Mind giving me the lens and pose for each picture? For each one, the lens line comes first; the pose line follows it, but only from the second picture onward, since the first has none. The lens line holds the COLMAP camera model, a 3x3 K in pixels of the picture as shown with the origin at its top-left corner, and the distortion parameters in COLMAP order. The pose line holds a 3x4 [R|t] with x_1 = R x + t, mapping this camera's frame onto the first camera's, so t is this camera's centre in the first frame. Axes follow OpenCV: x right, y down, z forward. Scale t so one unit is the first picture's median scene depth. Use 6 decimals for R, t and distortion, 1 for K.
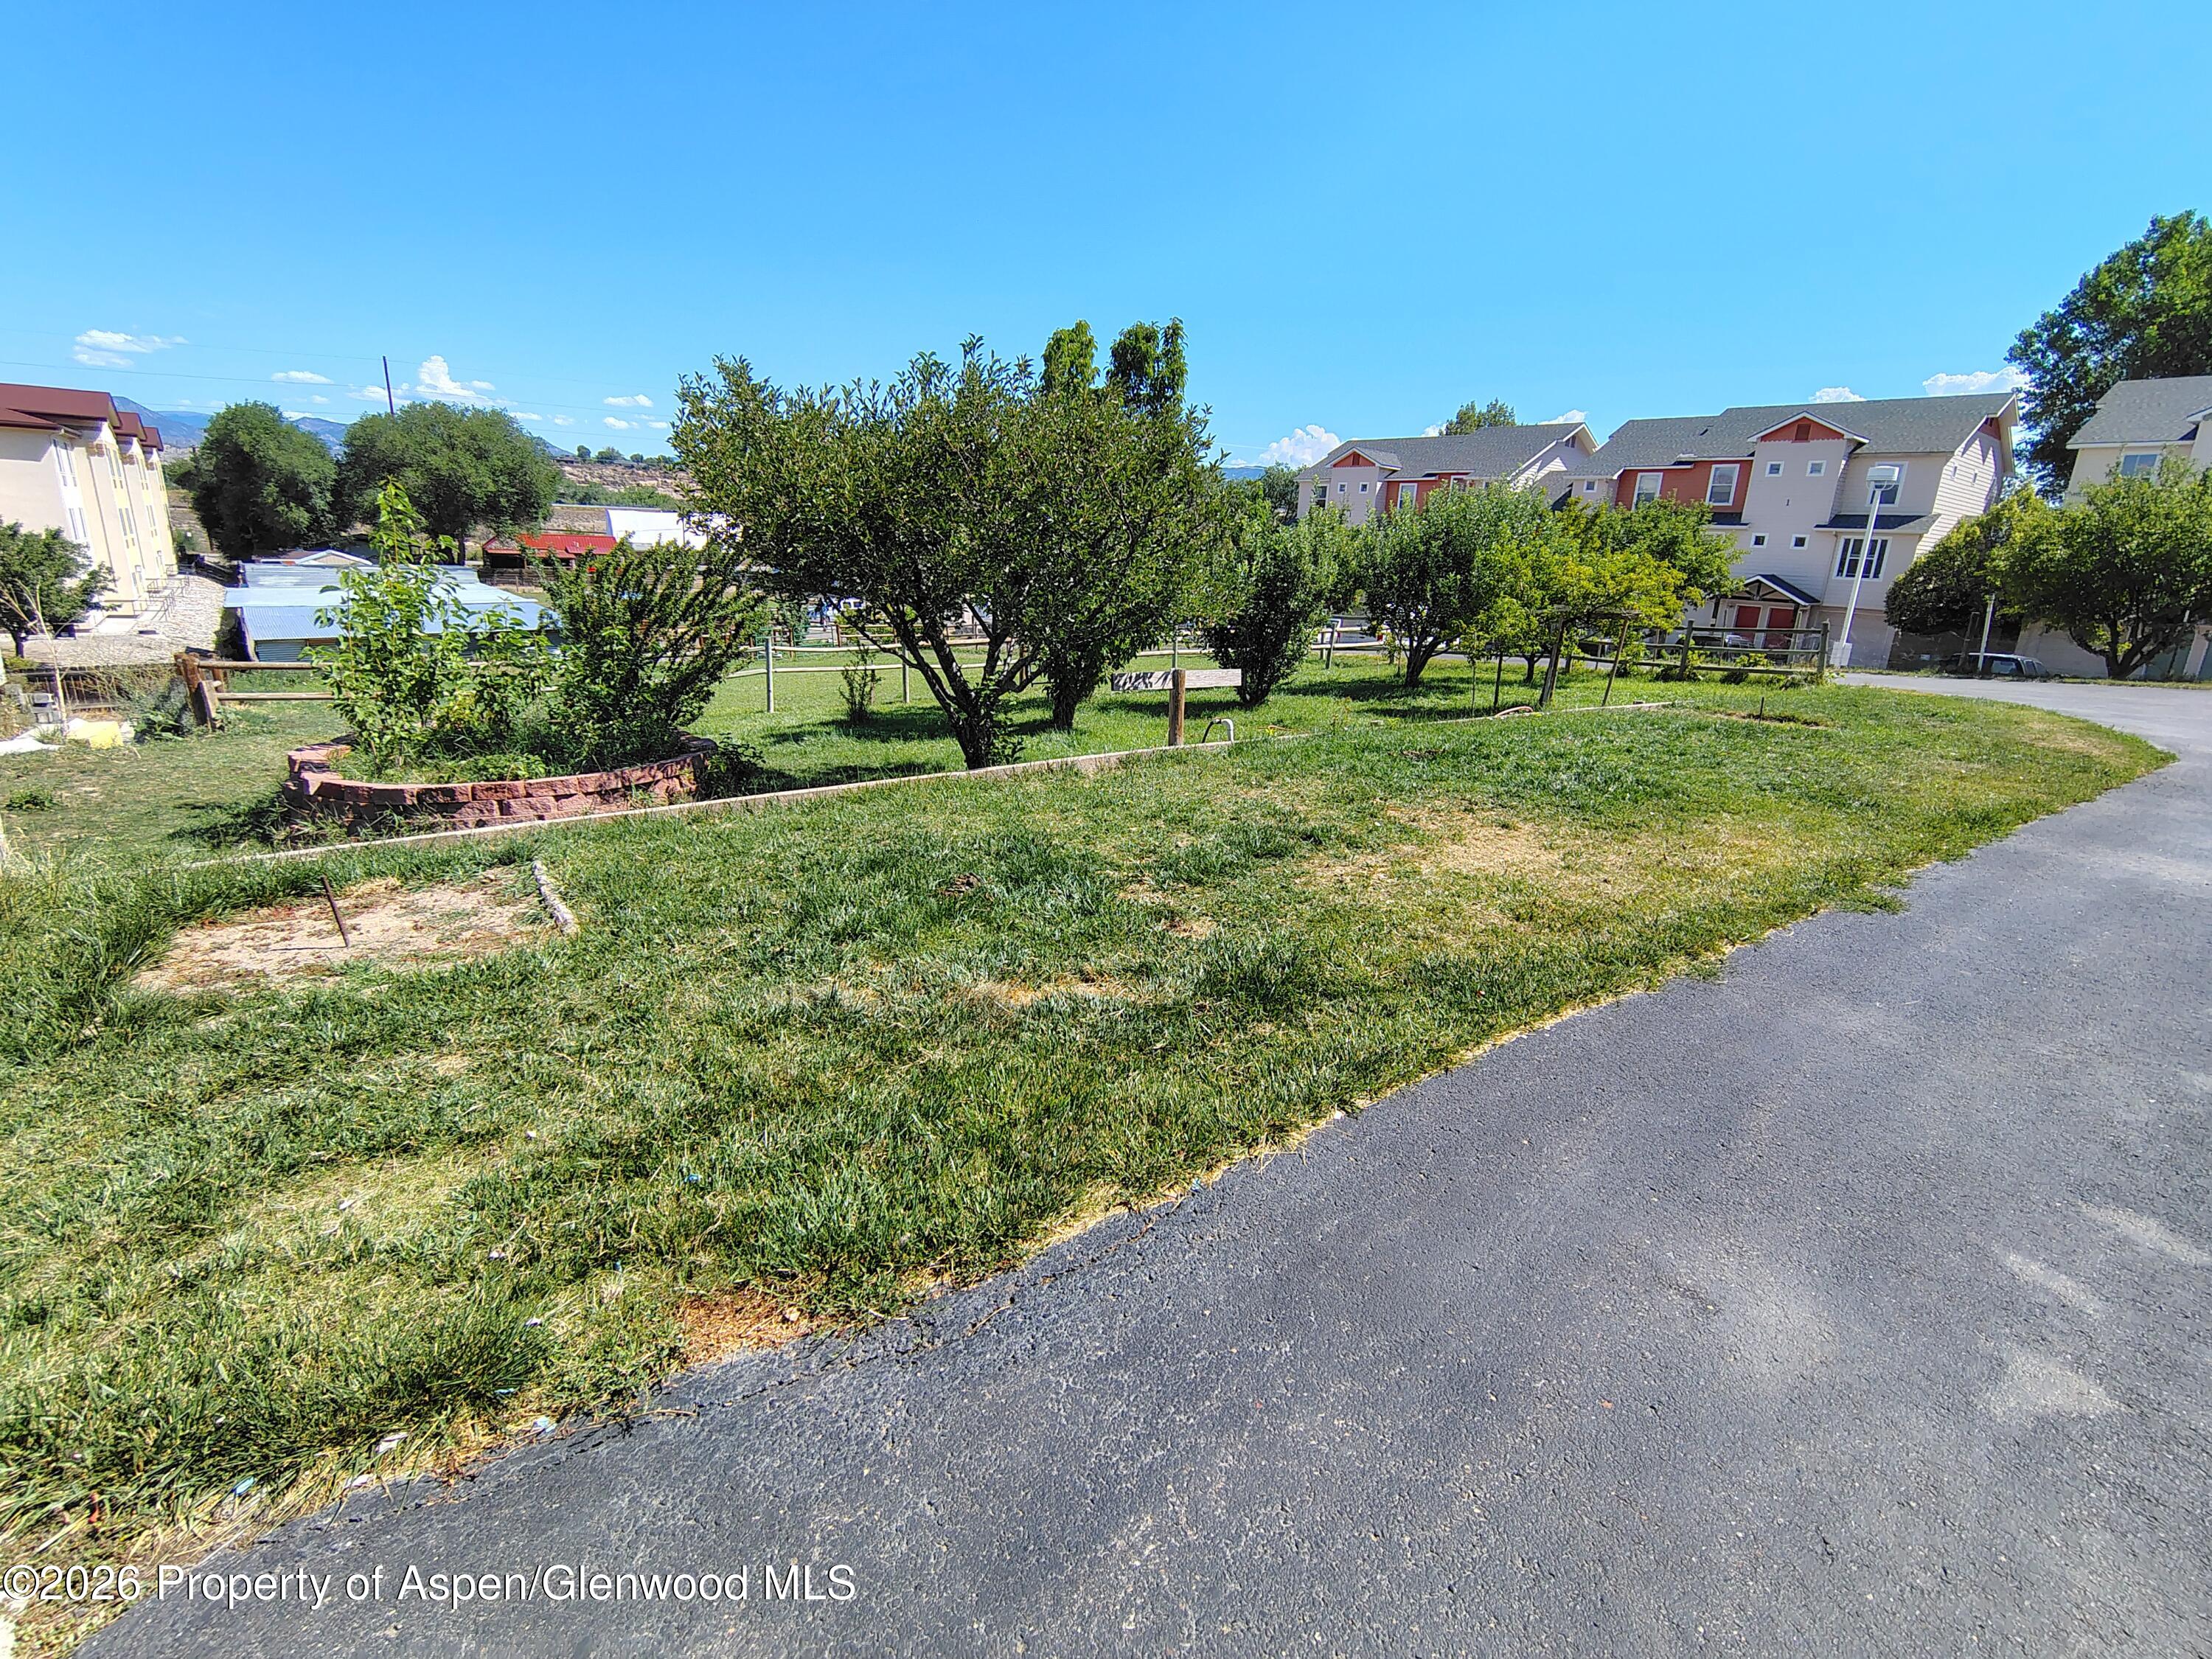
lens RADIAL K [[1019.4, 0, 1113.2], [0, 1019.4, 821.0], [0, 0, 1]] dist [-0.002941, -0.000086]
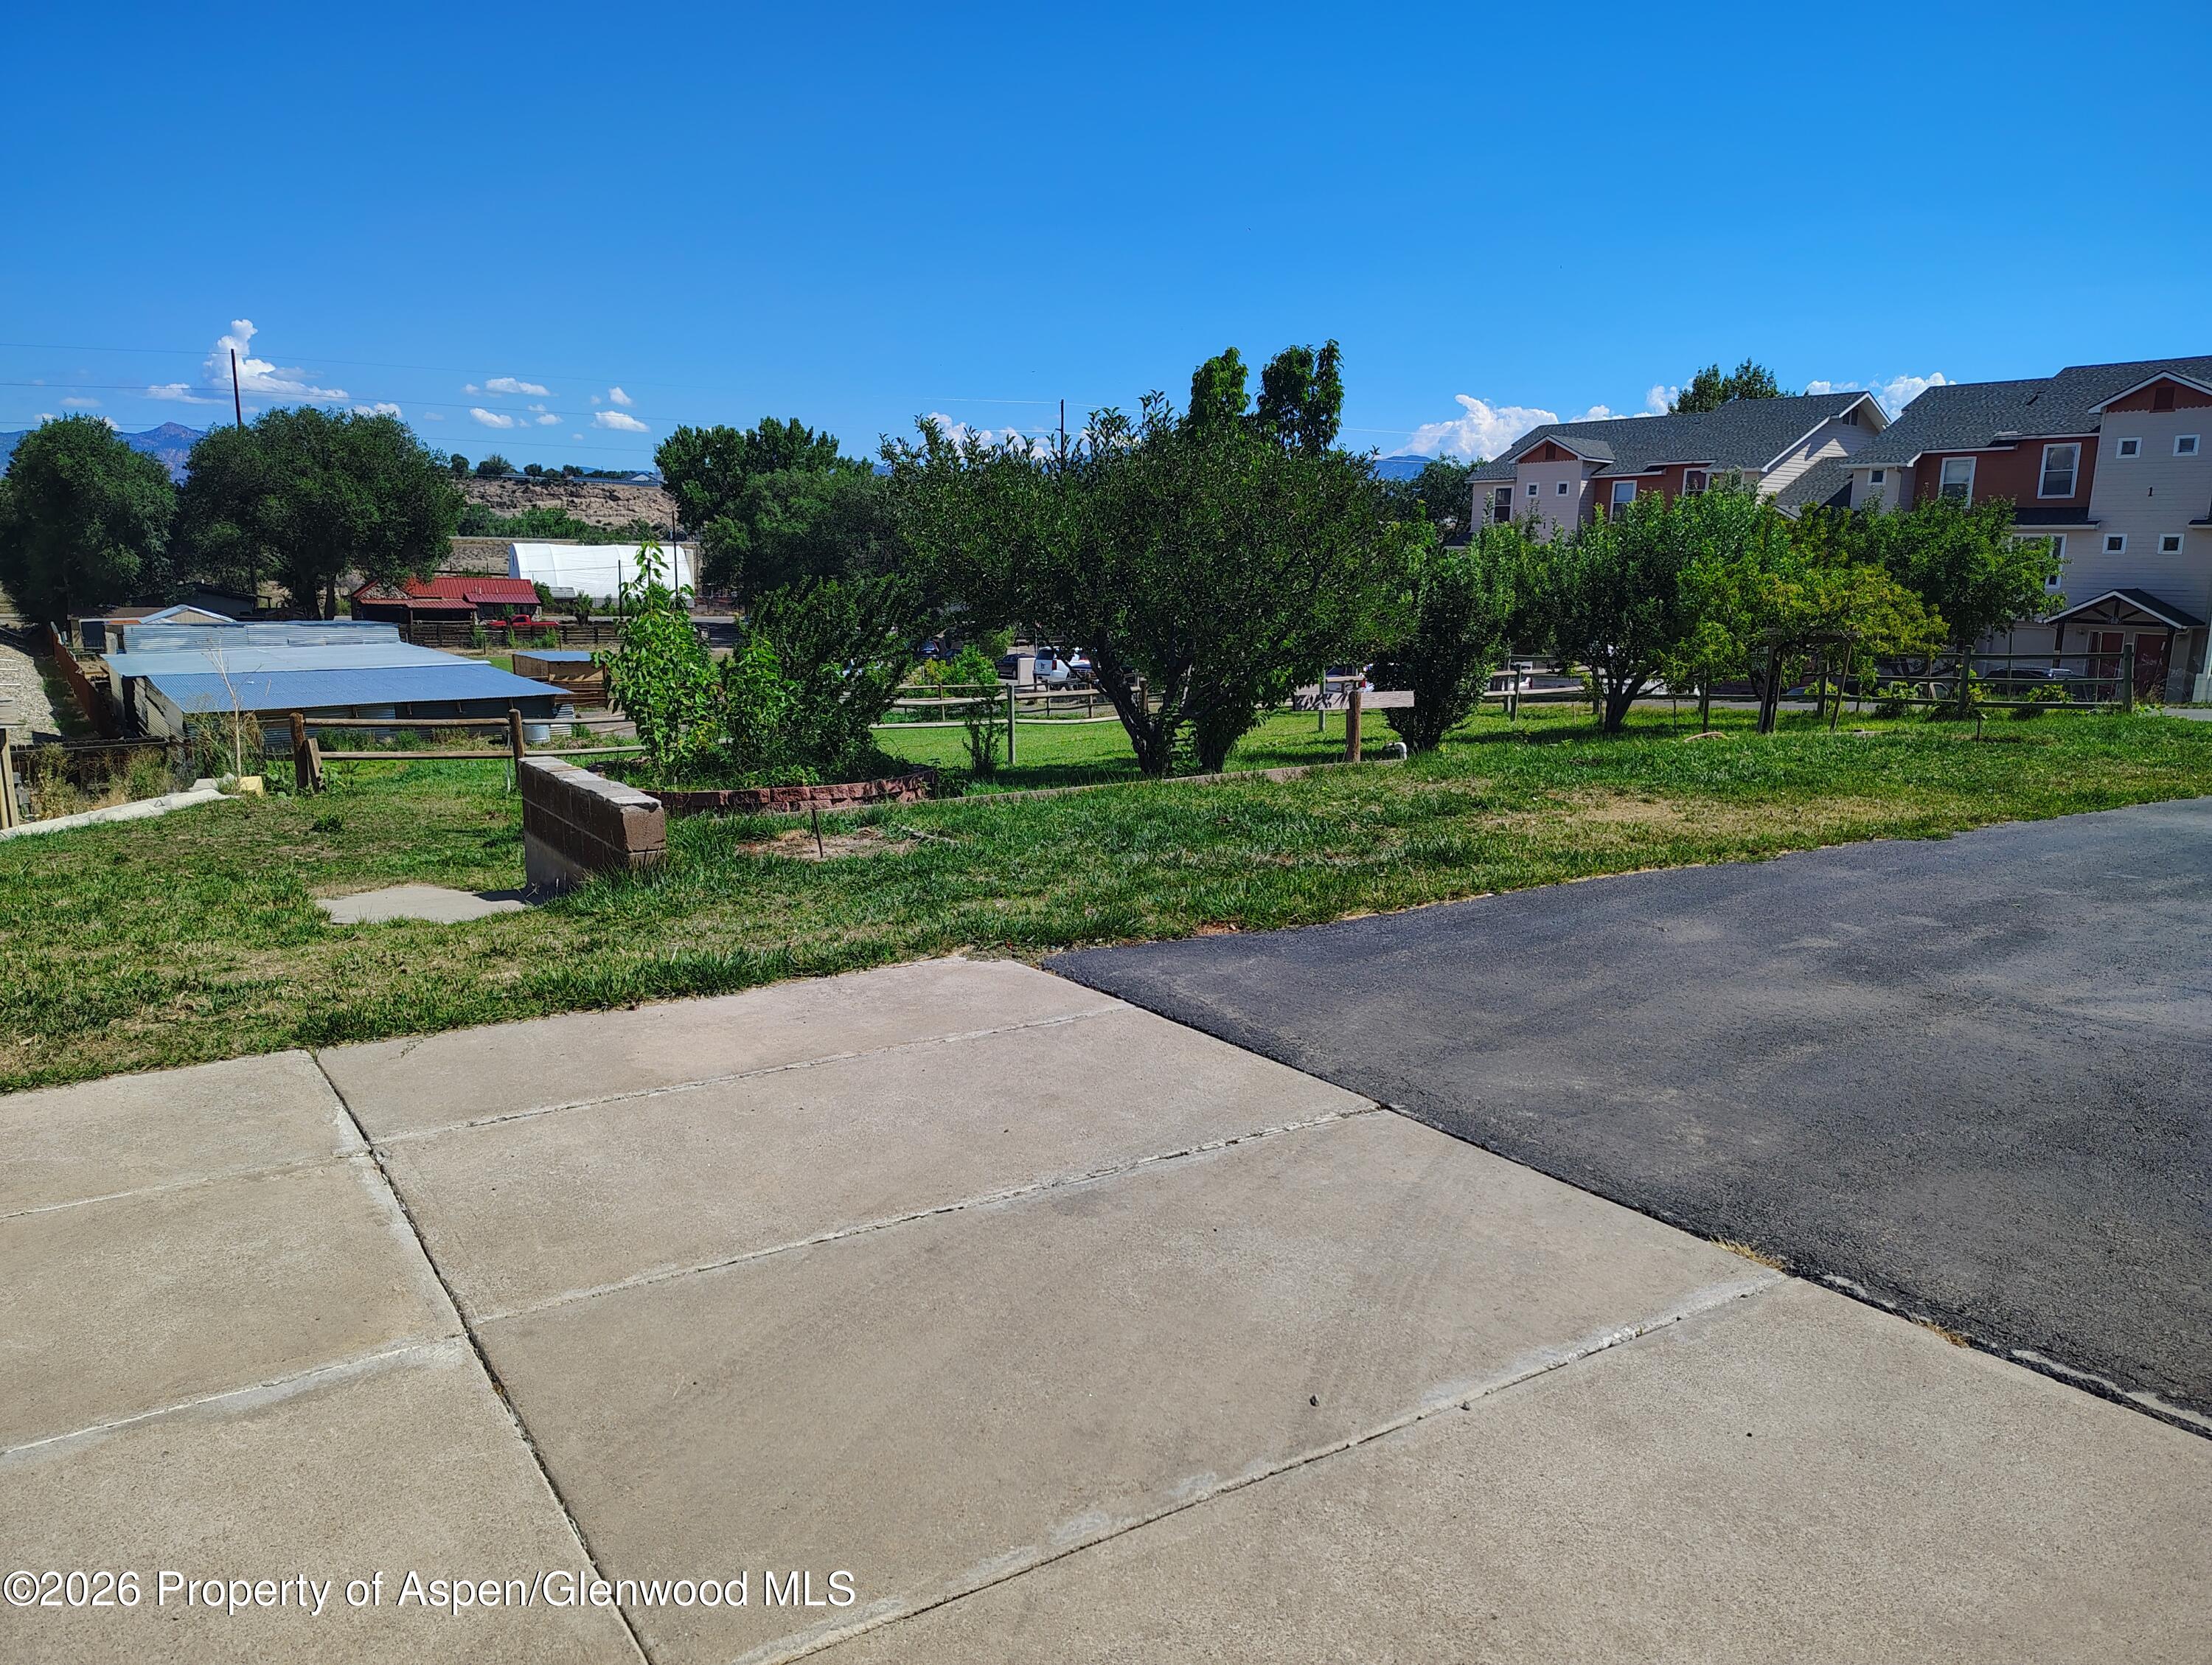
lens RADIAL K [[1507.0, 0, 1106.9], [0, 1507.0, 842.7], [0, 0, 1]] dist [0.073542, -0.092031]
pose [[0.997798, -0.014247, -0.064783, -0.045456], [0.008402, 0.995941, -0.089617, 0.071616], [0.065797, 0.088876, 0.993867, -0.277518]]
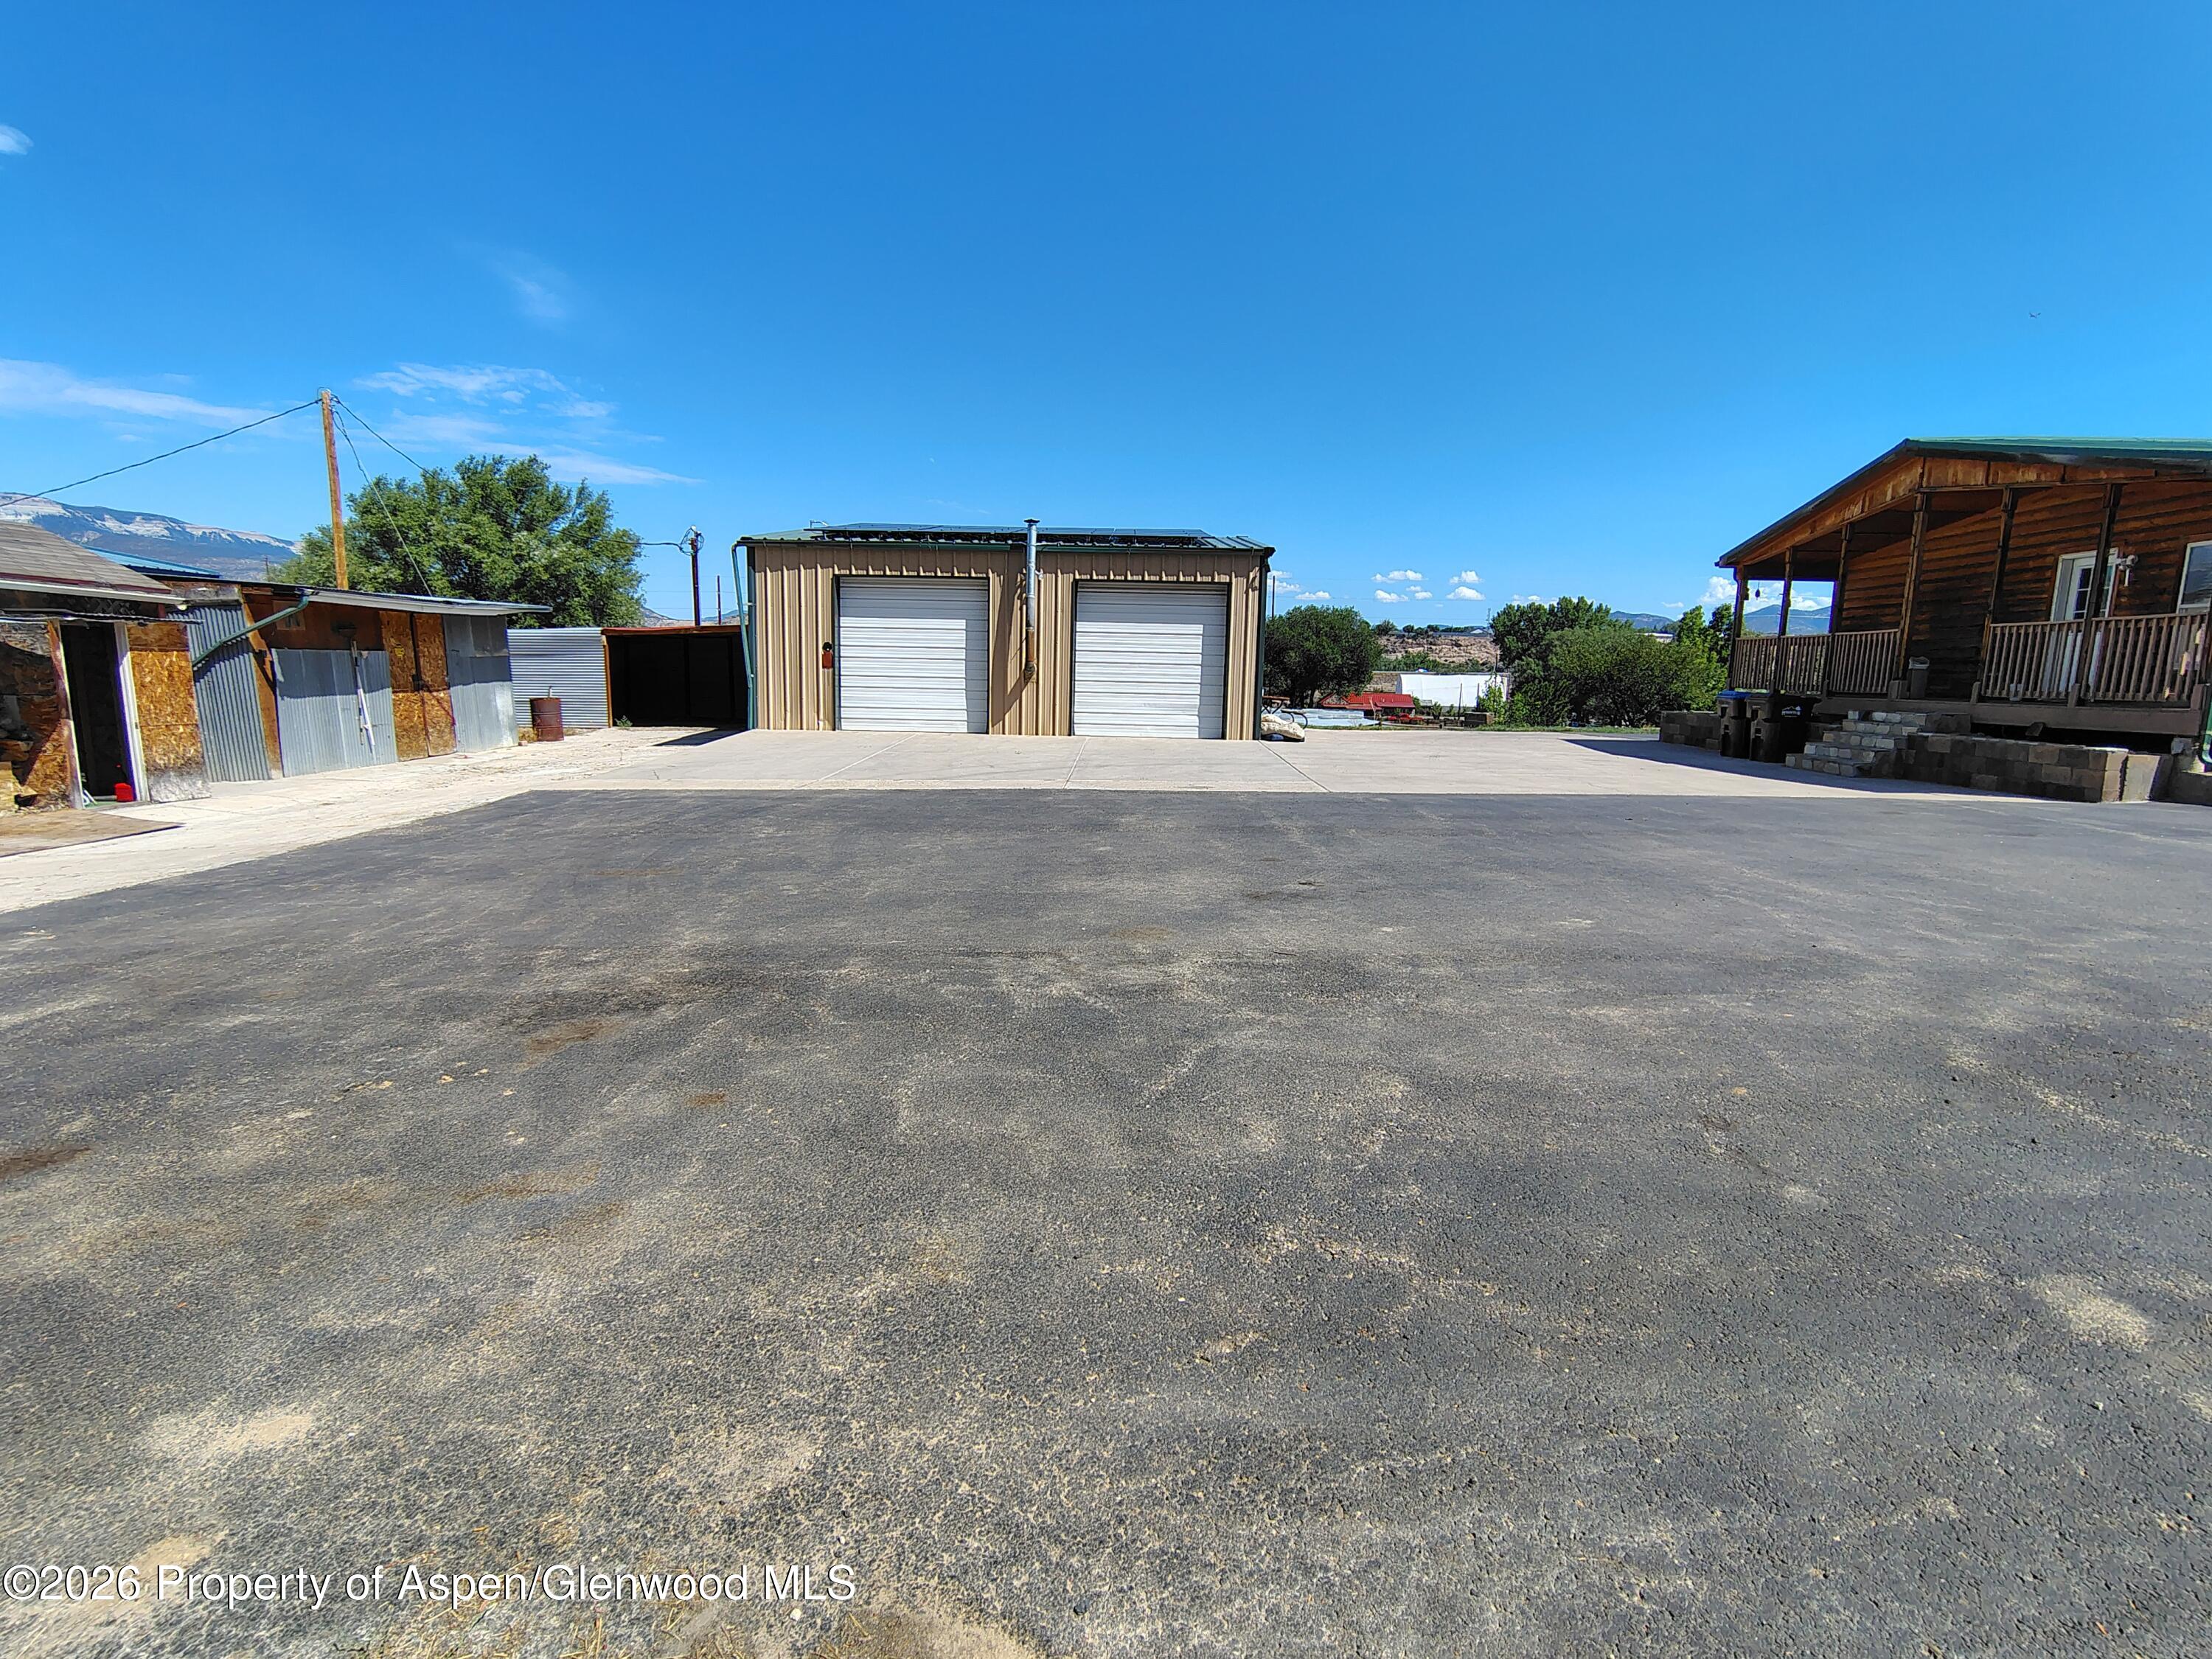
lens RADIAL K [[1052.1, 0, 1098.9], [0, 1052.1, 831.7], [0, 0, 1]] dist [-0.001150, -0.000192]
pose [[0.771141, 0.066428, -0.633189, 0.418056], [-0.157043, 0.983658, -0.088062, 0.472908], [0.616992, 0.167346, 0.768971, -1.582931]]
